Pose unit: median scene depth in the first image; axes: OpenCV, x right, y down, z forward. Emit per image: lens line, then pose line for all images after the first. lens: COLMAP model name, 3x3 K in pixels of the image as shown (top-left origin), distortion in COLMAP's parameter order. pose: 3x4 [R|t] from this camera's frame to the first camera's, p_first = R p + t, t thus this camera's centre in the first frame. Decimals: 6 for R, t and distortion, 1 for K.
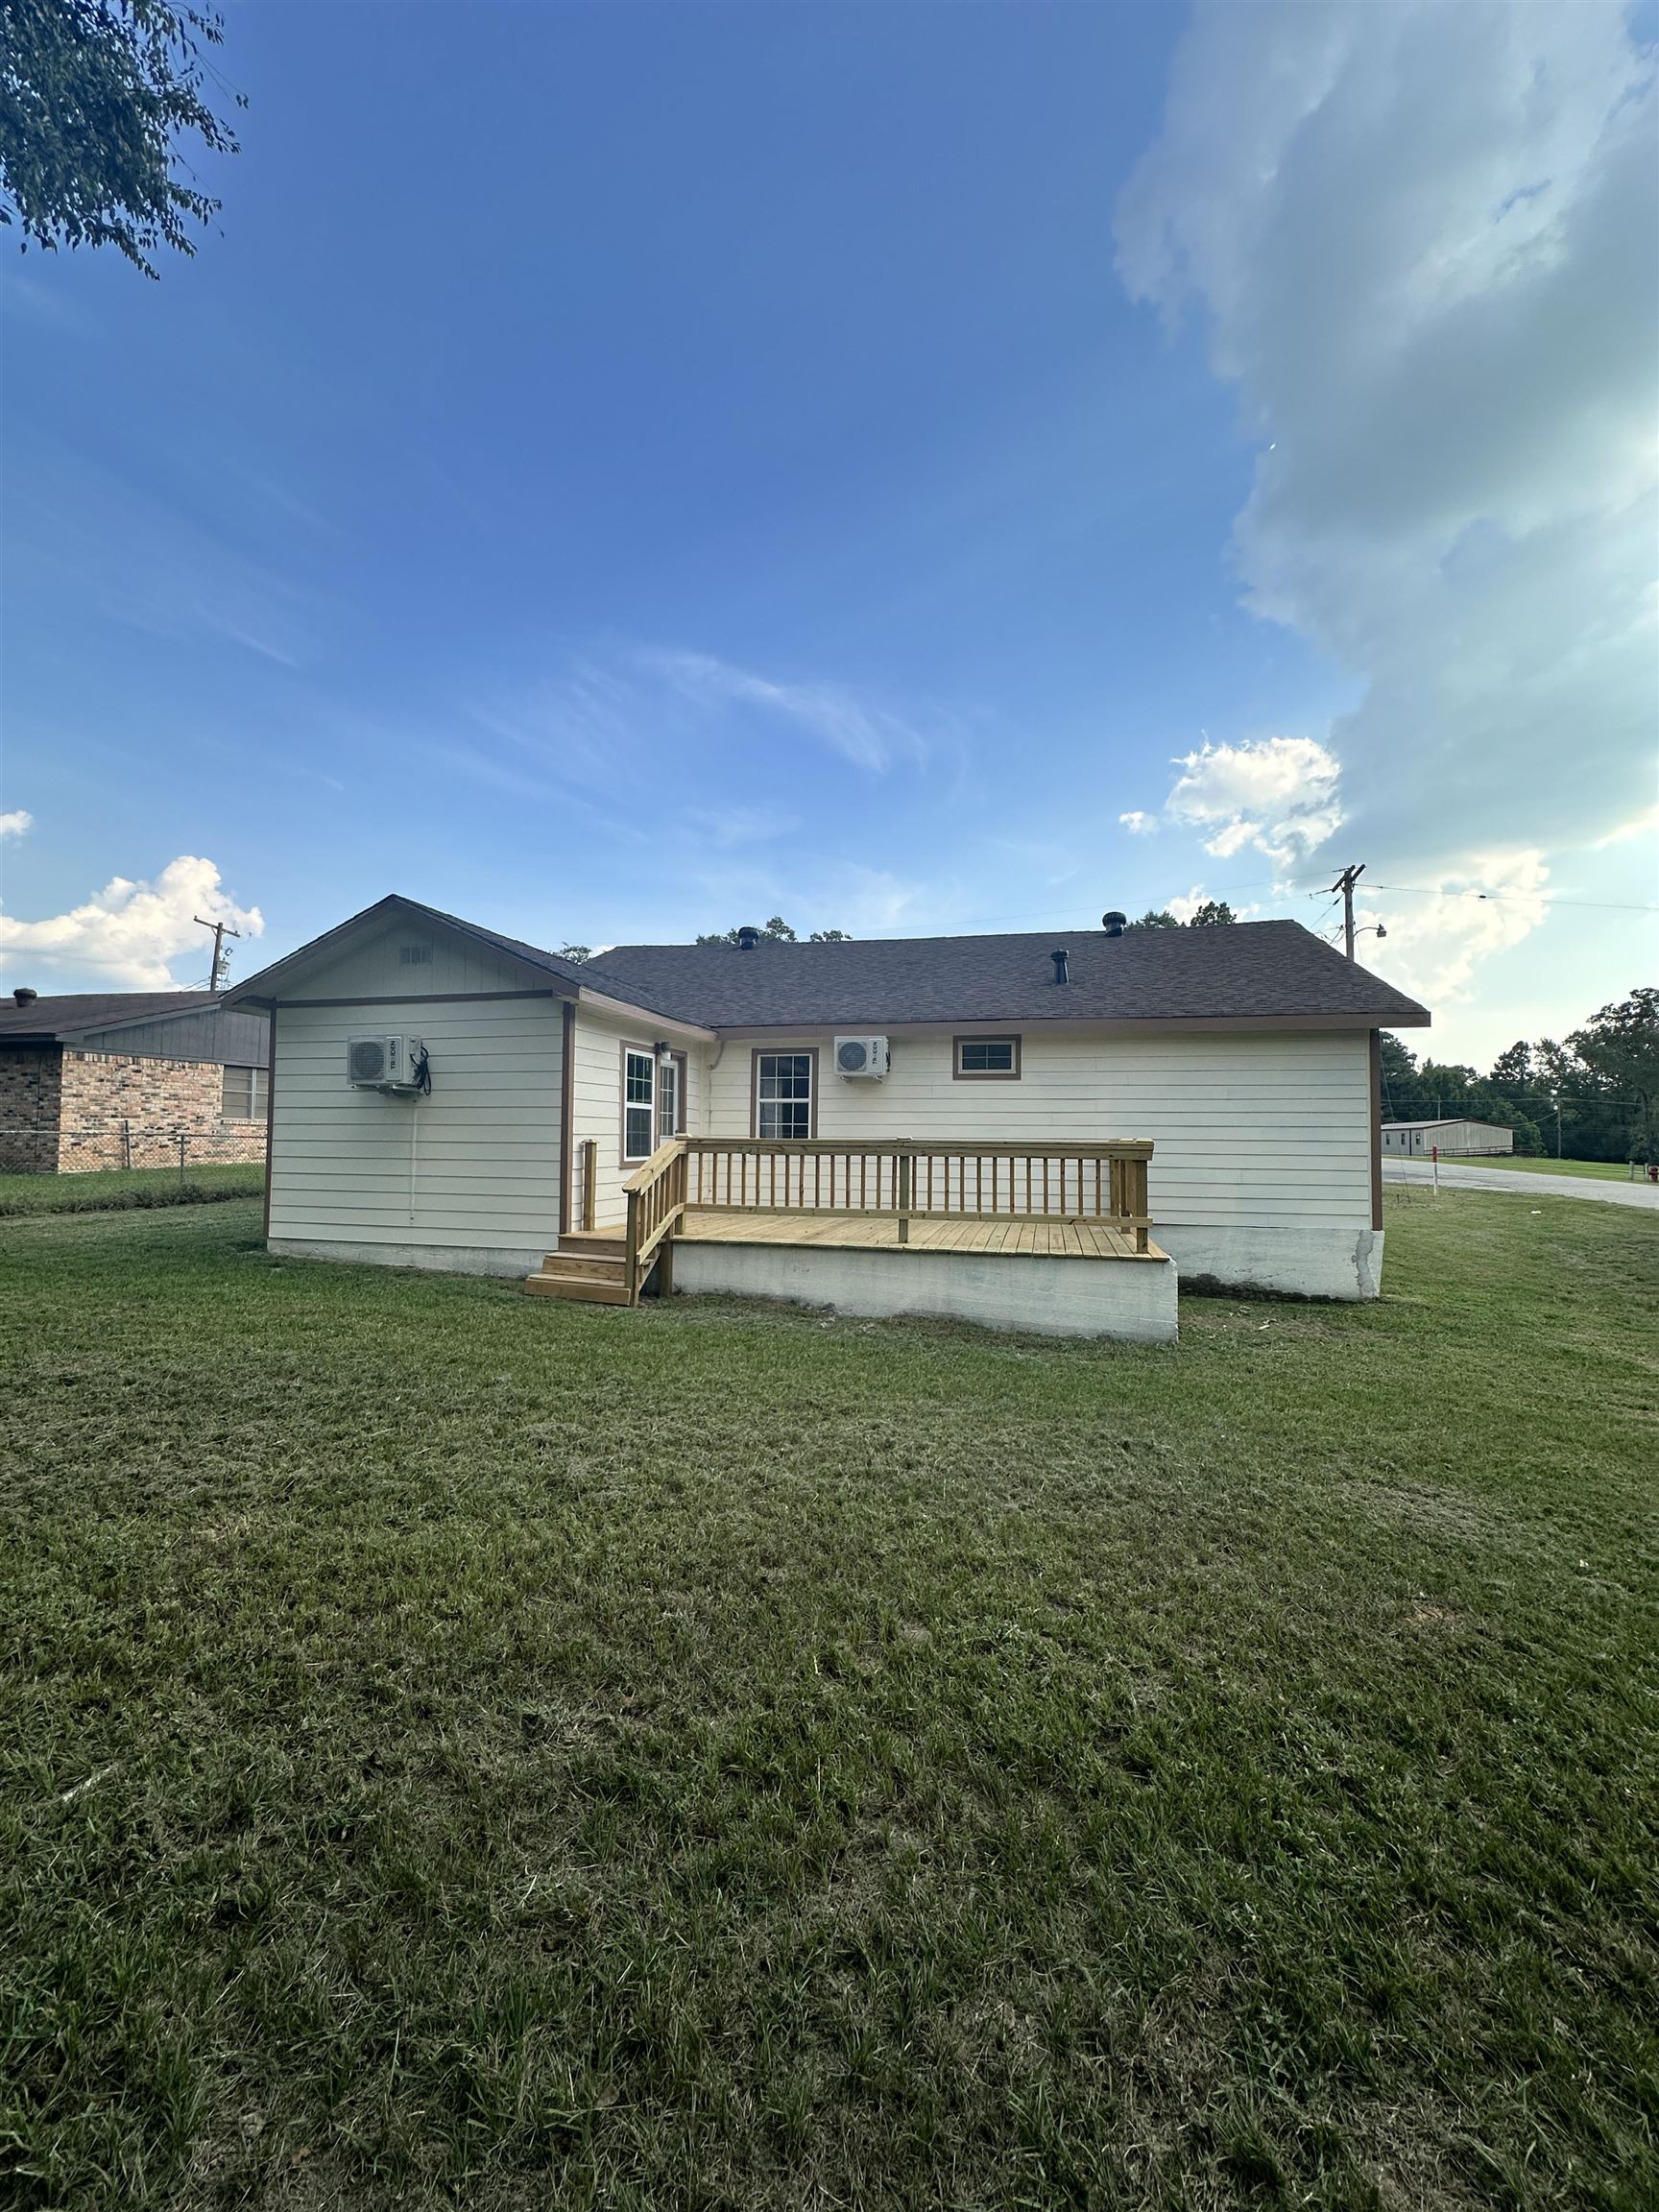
lens RADIAL K [[885.5, 0, 831.1], [0, 885.5, 1104.3], [0, 0, 1]] dist [-0.001535, -0.000144]
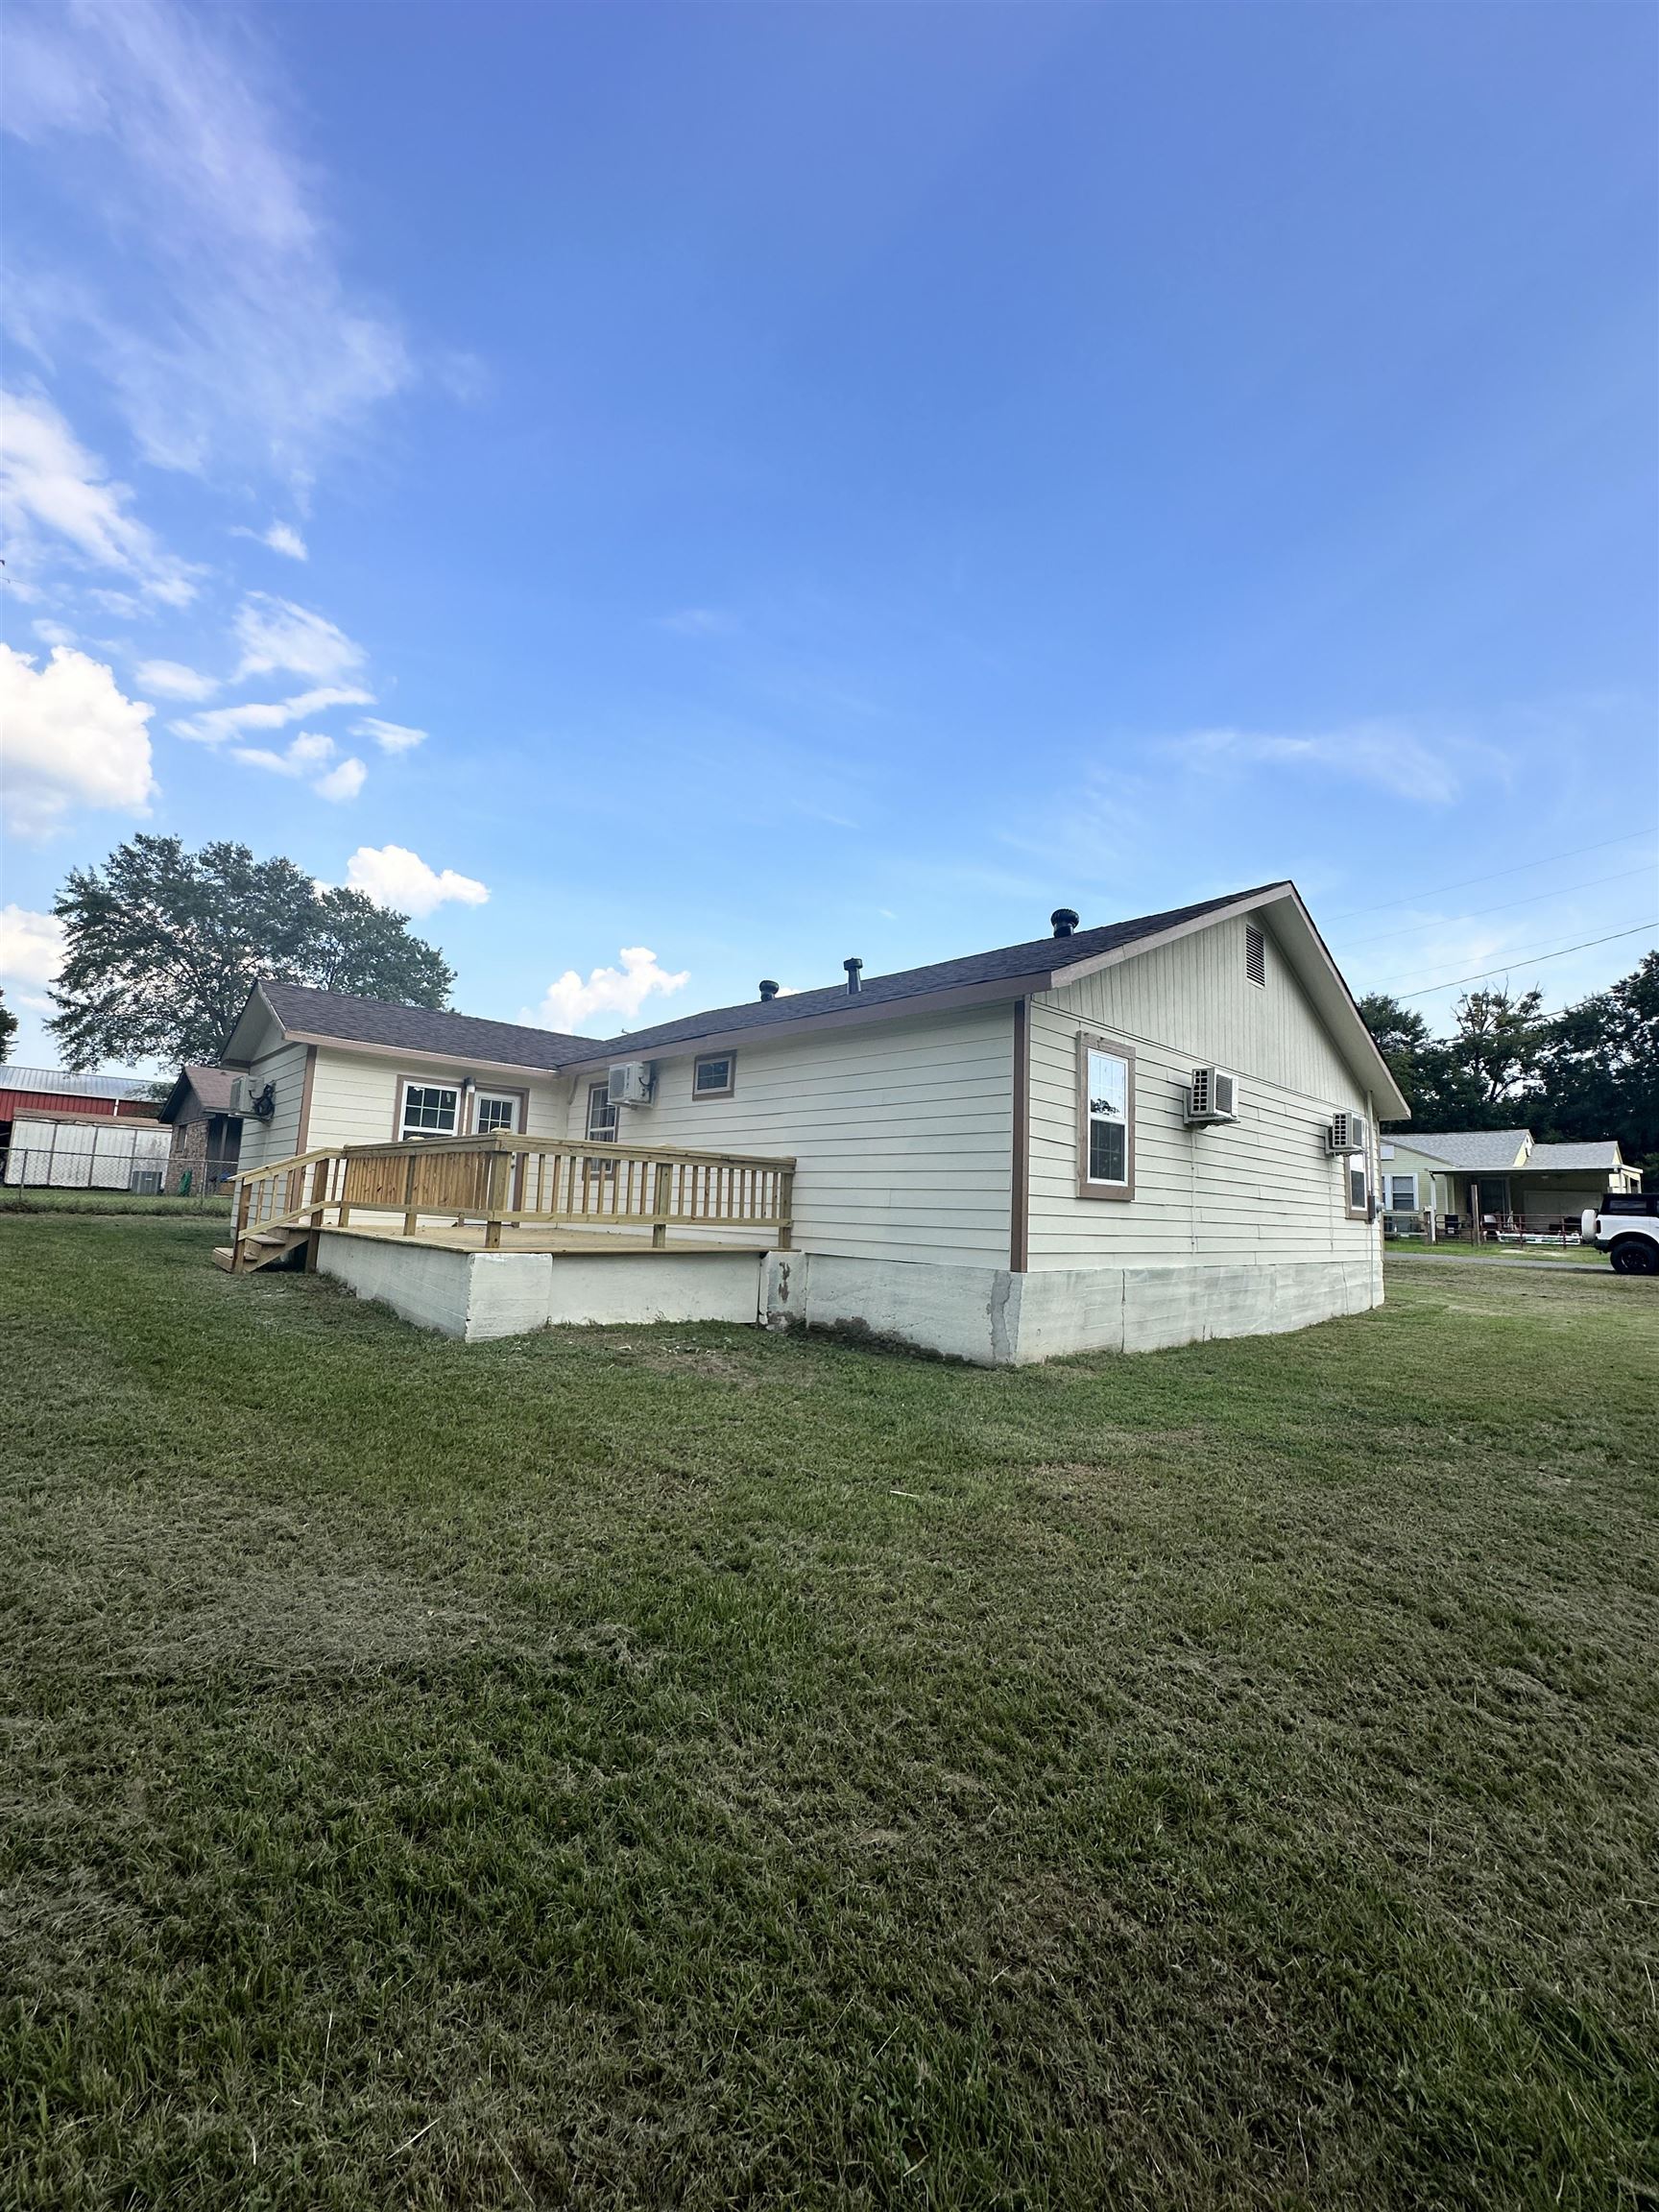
lens RADIAL K [[885.5, 0, 831.1], [0, 885.5, 1104.3], [0, 0, 1]] dist [-0.001535, -0.000144]
pose [[0.842250, -0.043201, -0.537353, 0.856966], [-0.011743, 0.995077, -0.098407, 0.076030], [0.538959, 0.089194, 0.837597, 0.281941]]
